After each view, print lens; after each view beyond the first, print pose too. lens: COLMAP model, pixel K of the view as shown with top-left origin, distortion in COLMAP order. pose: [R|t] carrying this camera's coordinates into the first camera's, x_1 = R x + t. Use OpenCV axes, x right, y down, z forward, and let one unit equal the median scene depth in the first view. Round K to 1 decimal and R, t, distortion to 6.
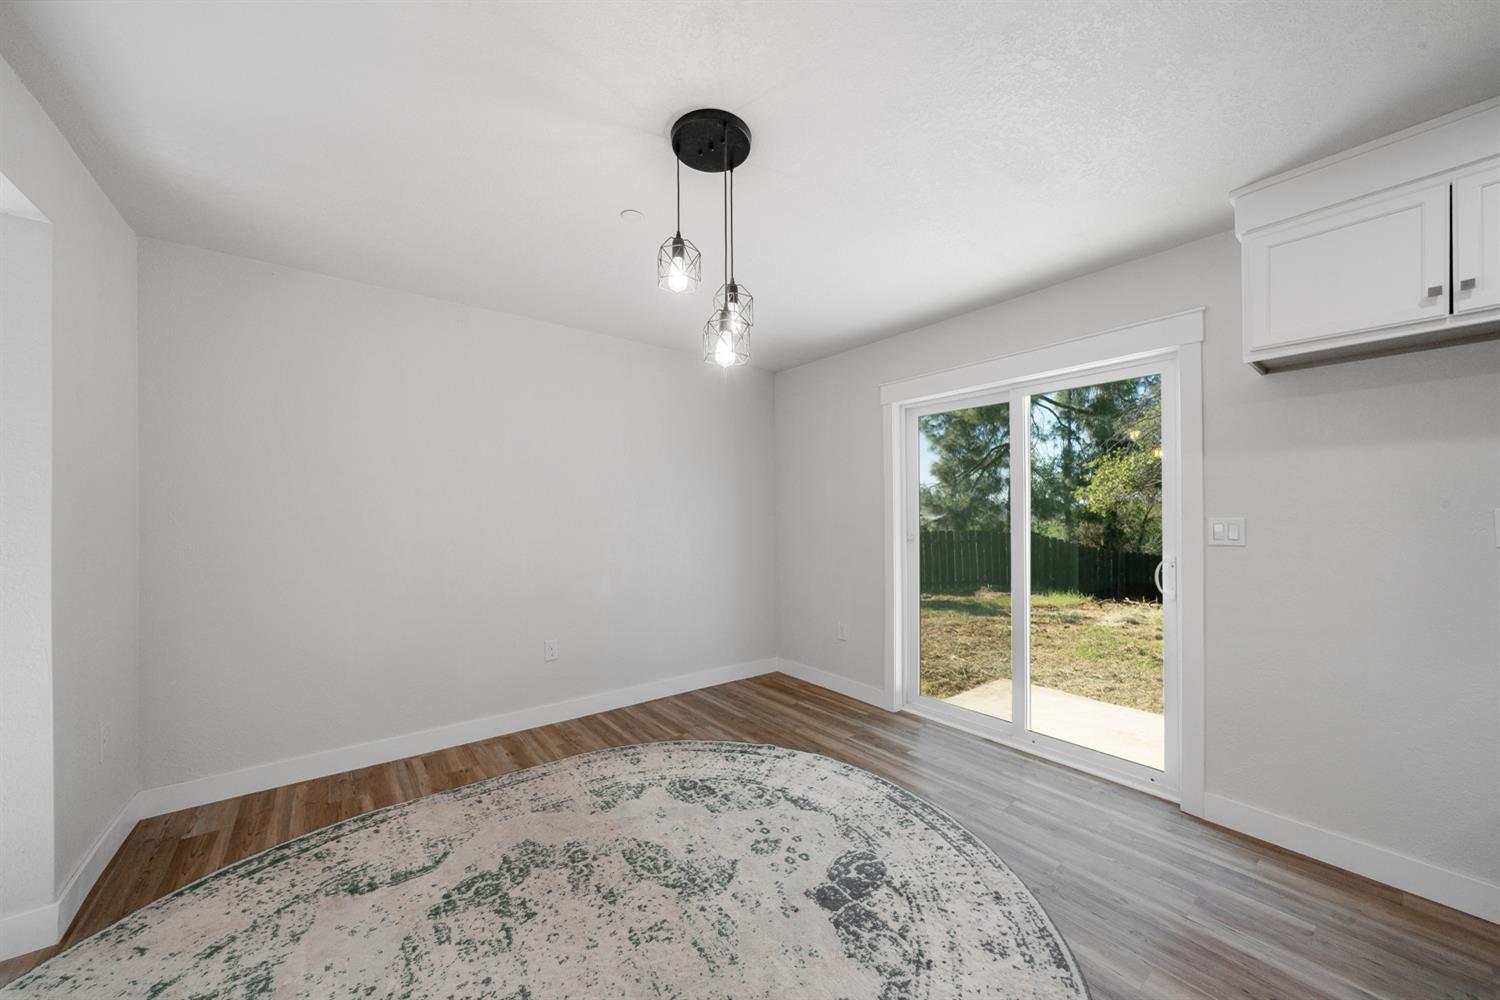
lens RADIAL K [[549.1, 0, 796.2], [0, 549.1, 518.4], [0, 0, 1]] dist [-0.007745, -0.000045]
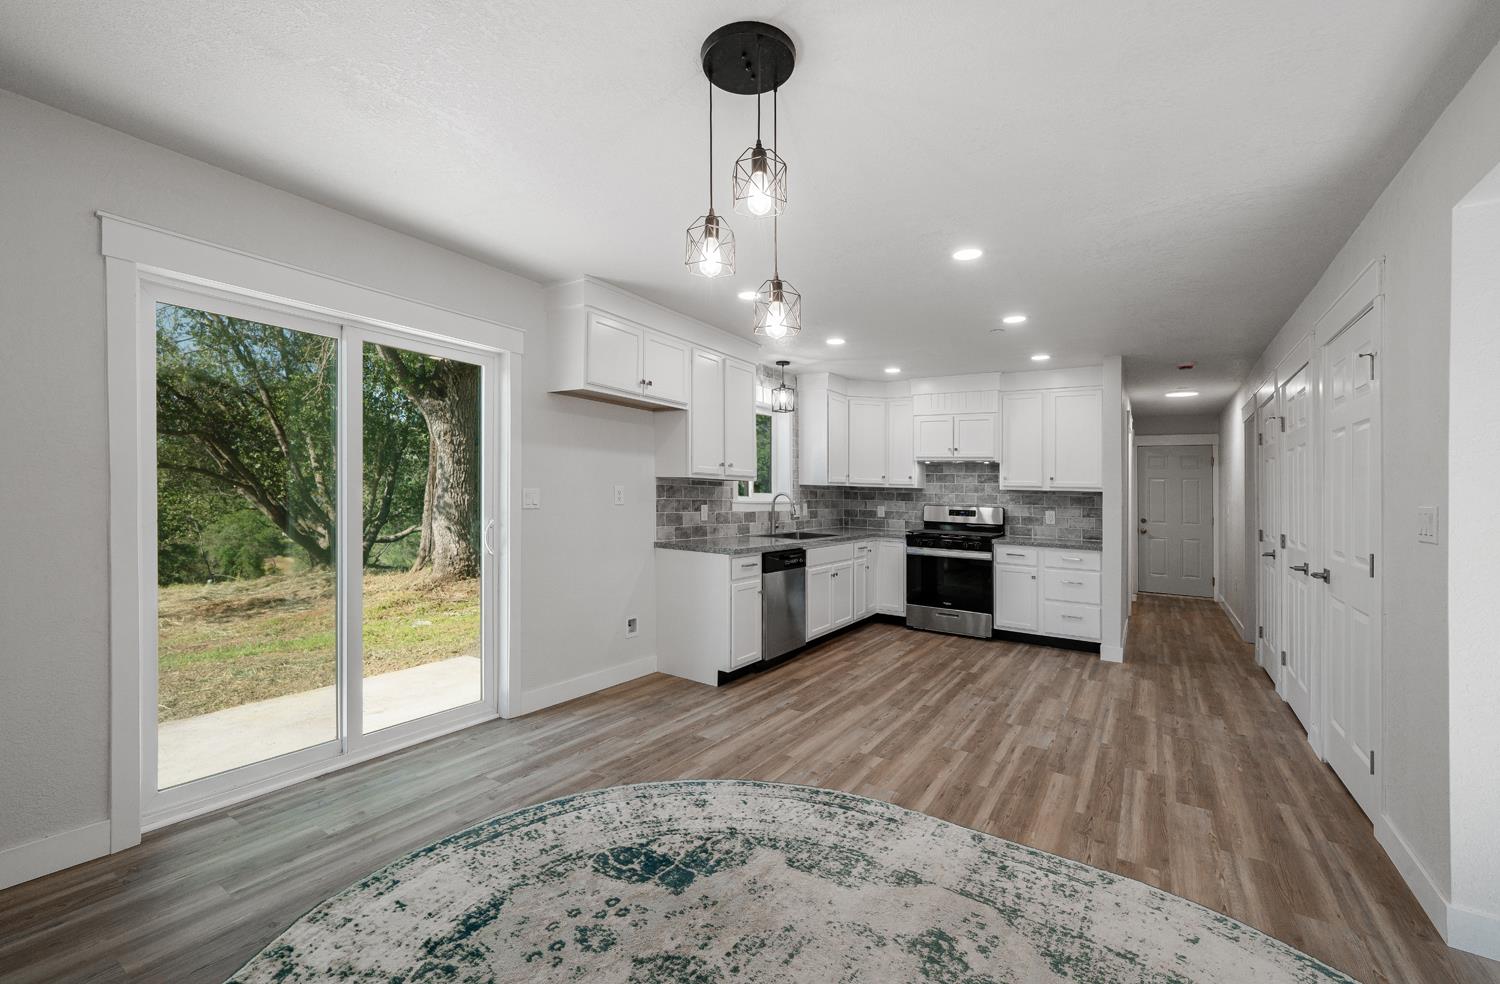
lens RADIAL K [[604.3, 0, 668.0], [0, 604.3, 485.3], [0, 0, 1]] dist [-0.001222, -0.000086]
pose [[-0.190656, 0.002429, 0.981654, -0.817565], [-0.023963, 0.999687, -0.007128, -0.007227], [-0.981364, -0.024883, -0.190539, 1.006109]]
